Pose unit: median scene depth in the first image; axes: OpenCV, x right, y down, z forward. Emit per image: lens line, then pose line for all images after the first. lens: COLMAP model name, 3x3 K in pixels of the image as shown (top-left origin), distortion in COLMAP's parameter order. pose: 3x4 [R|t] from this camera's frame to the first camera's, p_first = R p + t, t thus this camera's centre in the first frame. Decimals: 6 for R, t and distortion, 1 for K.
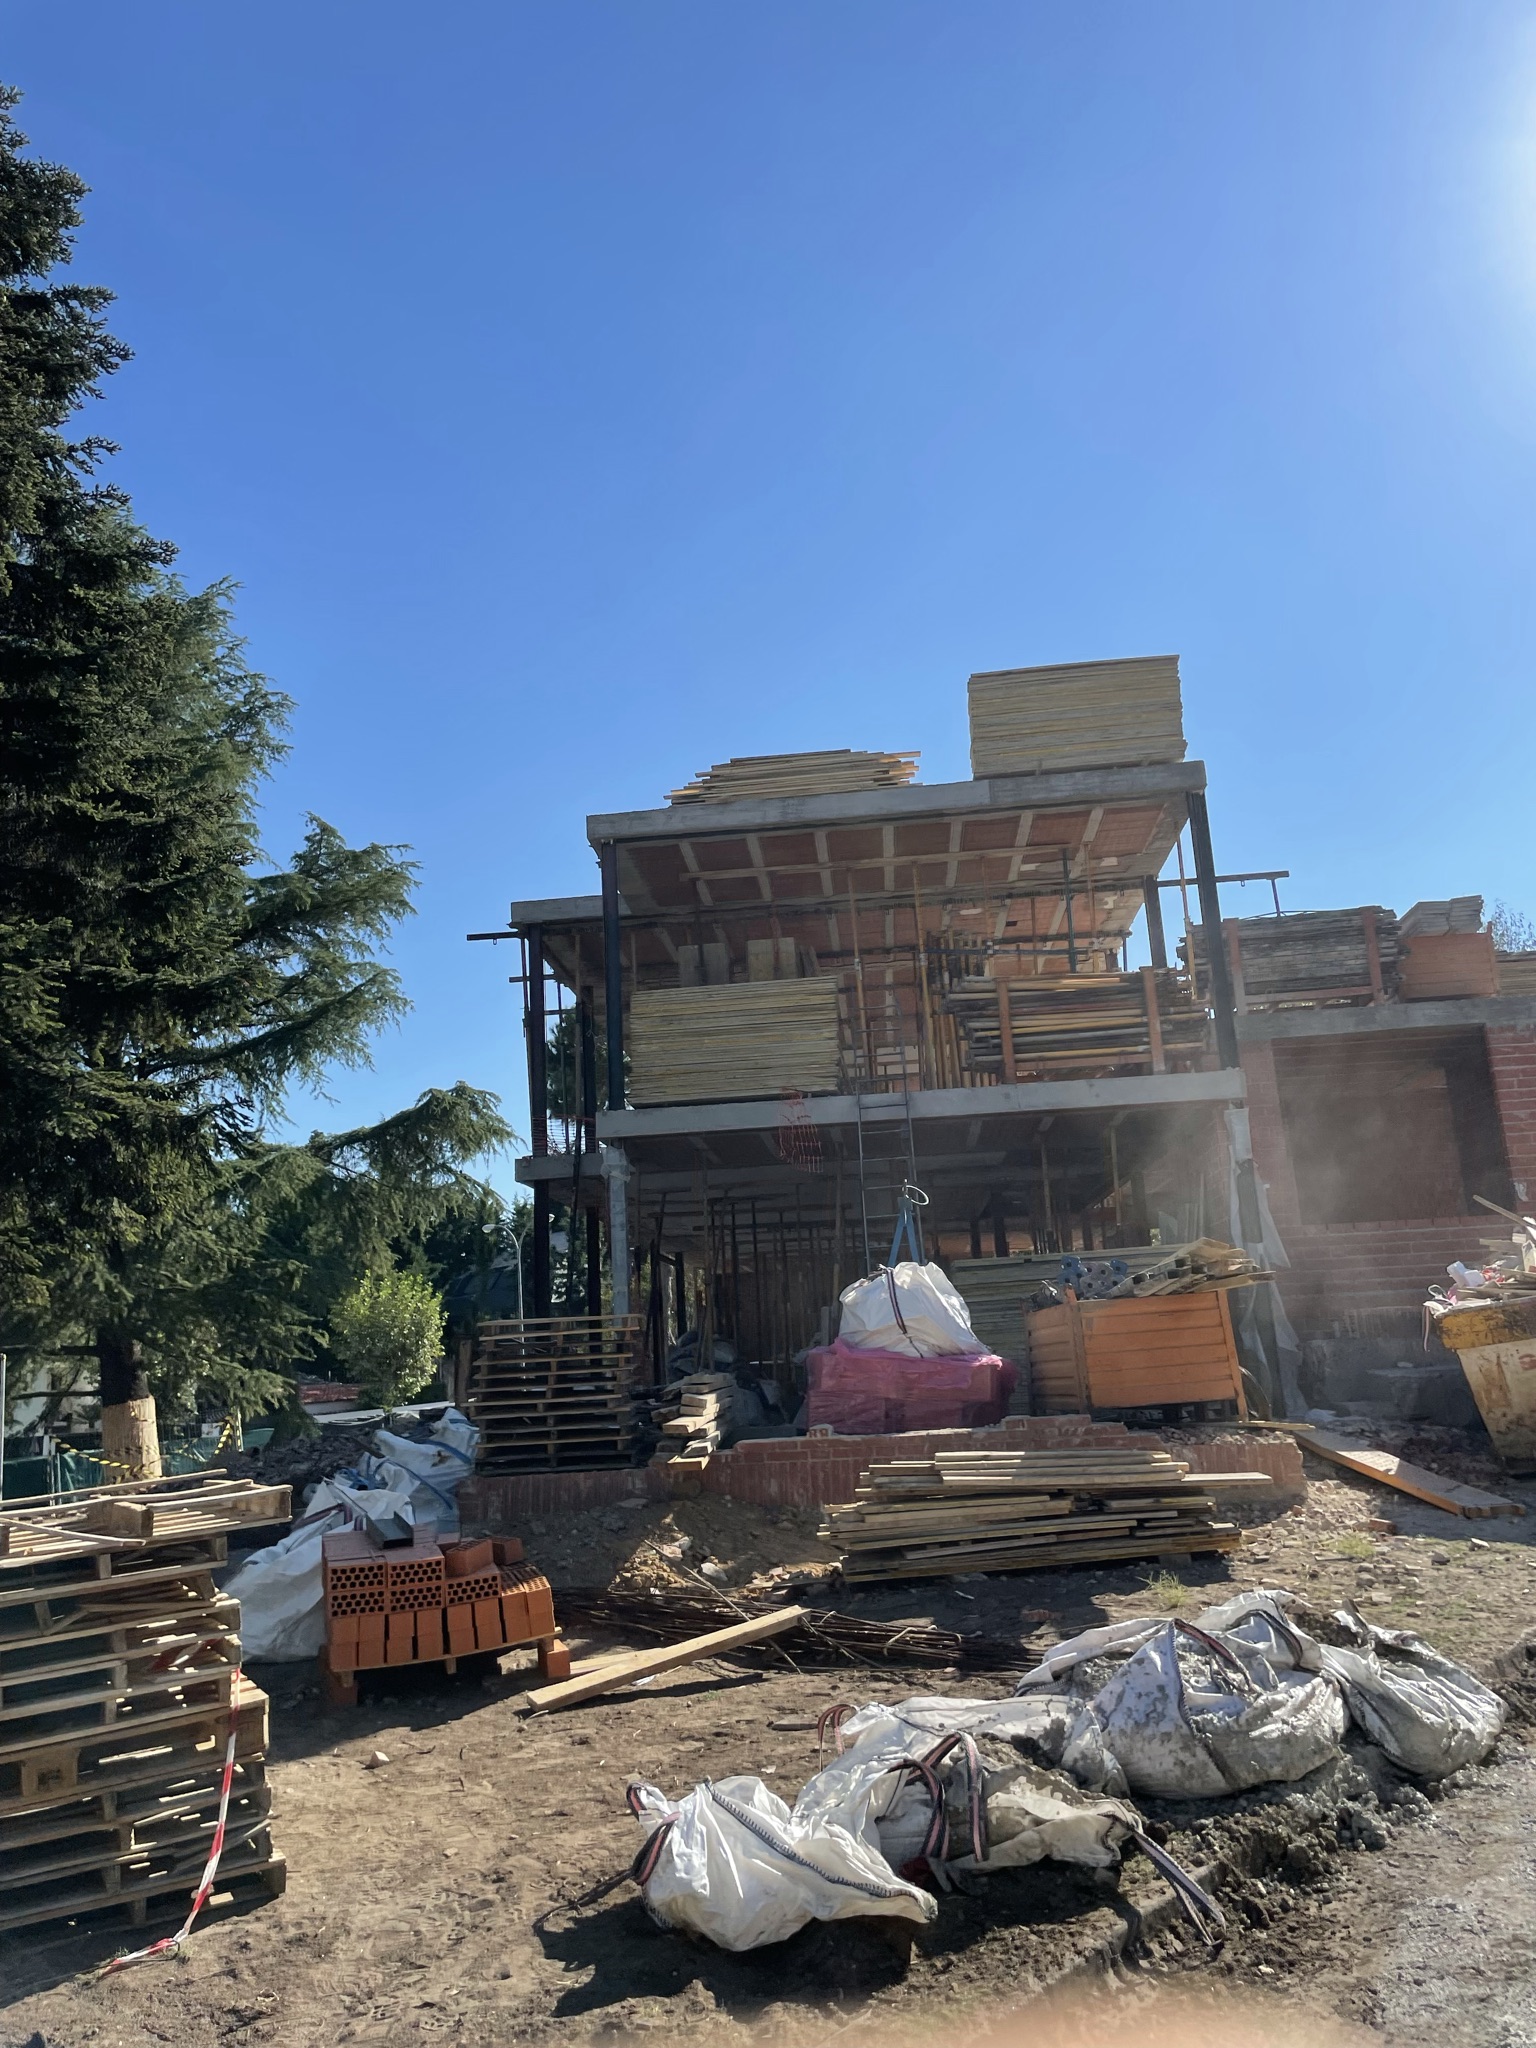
lens RADIAL K [[1554.2, 0, 752.3], [0, 1554.2, 1030.7], [0, 0, 1]] dist [0.039072, -0.017122]
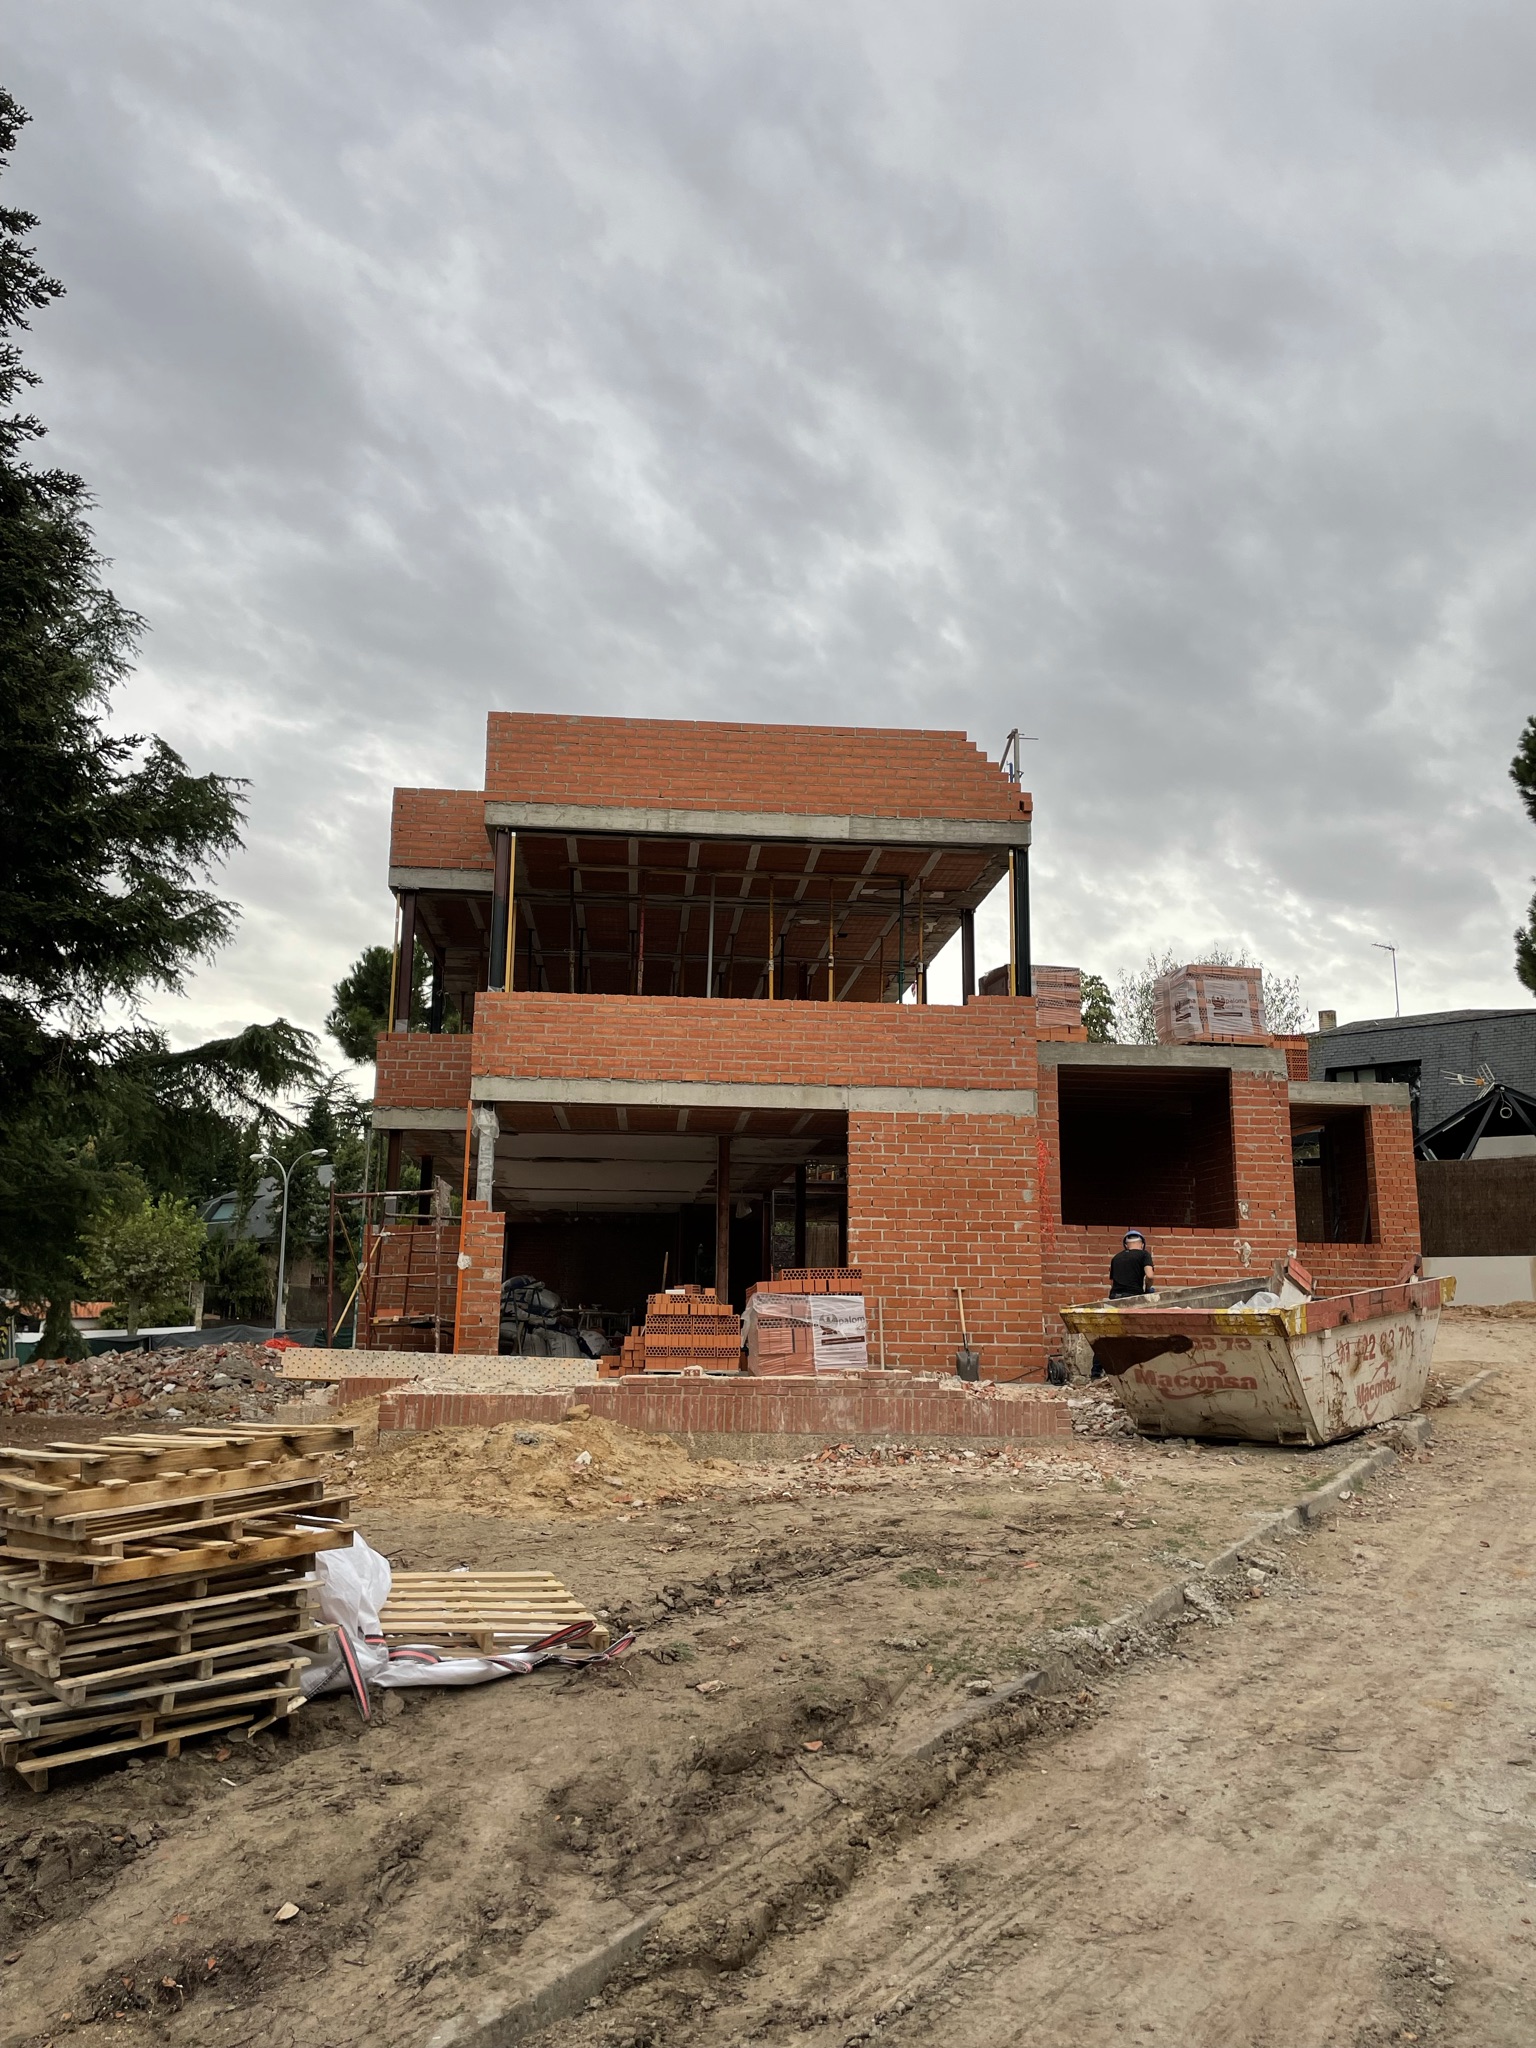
lens RADIAL K [[1554.2, 0, 750.2], [0, 1554.2, 1010.3], [0, 0, 1]] dist [0.039072, -0.017122]
pose [[0.983763, 0.101331, 0.148130, -0.057968], [-0.103334, 0.994629, 0.005869, -0.015098], [-0.146739, -0.021080, 0.988951, -0.094276]]
